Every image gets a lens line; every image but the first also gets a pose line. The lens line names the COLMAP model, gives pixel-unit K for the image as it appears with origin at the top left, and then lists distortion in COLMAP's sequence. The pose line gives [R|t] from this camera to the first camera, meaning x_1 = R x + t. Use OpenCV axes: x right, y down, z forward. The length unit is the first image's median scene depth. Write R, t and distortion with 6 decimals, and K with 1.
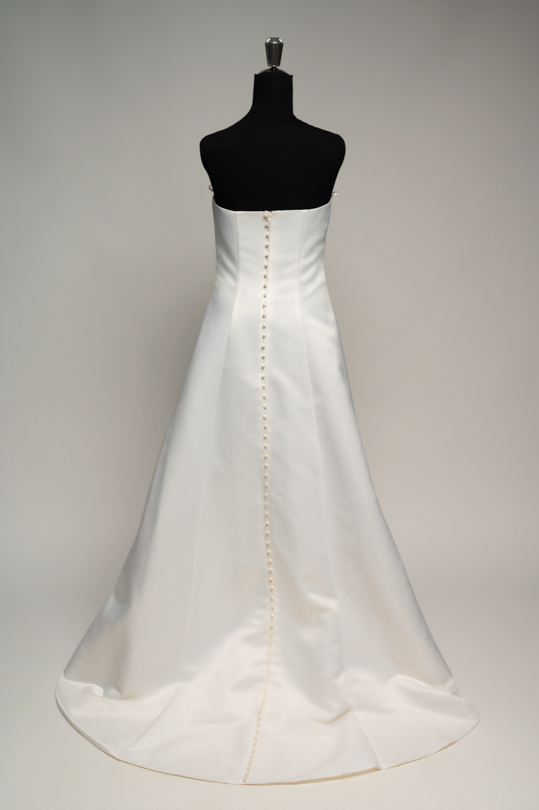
lens RADIAL K [[1139.9, 0, 268.8], [0, 1139.9, 377.7], [0, 0, 1]] dist [-0.010042, -0.011153]
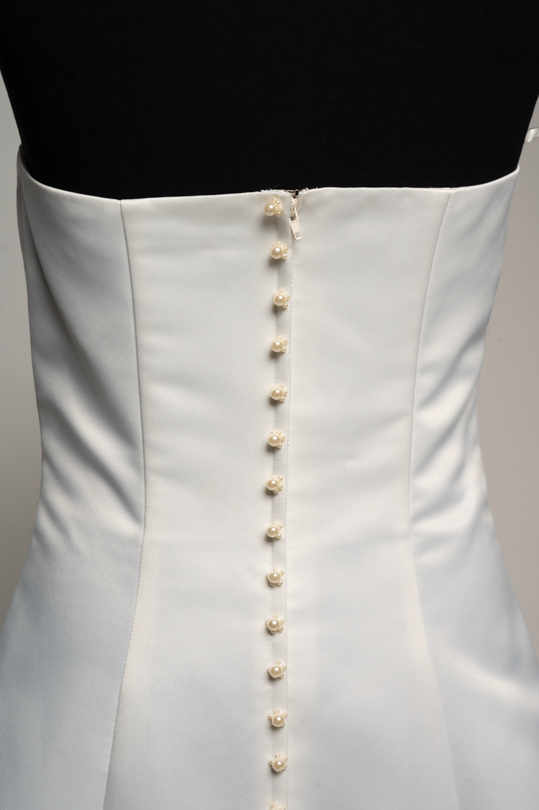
lens RADIAL K [[1139.9, 0, 268.8], [0, 1139.9, 377.7], [0, 0, 1]] dist [-0.010042, -0.011153]
pose [[0.986333, -0.036348, 0.160707, -0.037832], [0.059602, 0.988022, -0.142339, -0.078891], [-0.153608, 0.149972, 0.976685, 0.779793]]
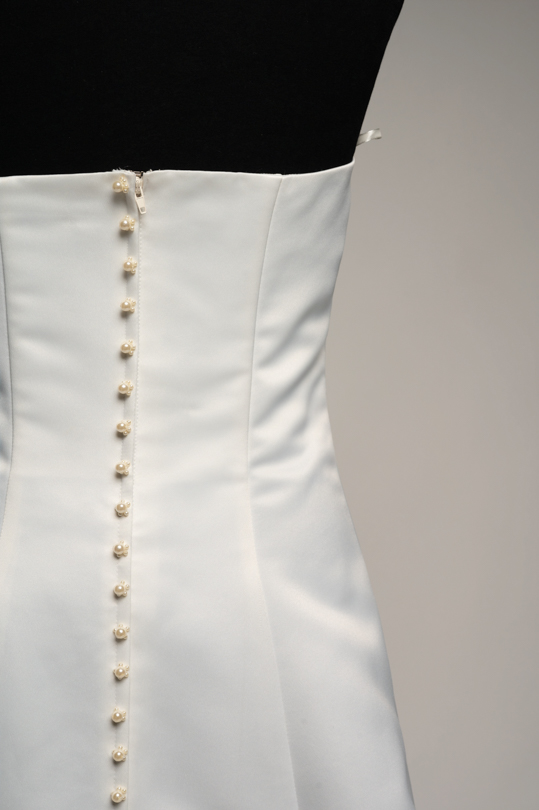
lens RADIAL K [[1139.9, 0, 268.8], [0, 1139.9, 377.7], [0, 0, 1]] dist [-0.010042, -0.011153]
pose [[0.987208, -0.013721, 0.158849, -0.010671], [0.043187, 0.982058, -0.183568, -0.053072], [-0.153480, 0.188080, 0.970088, 0.745554]]
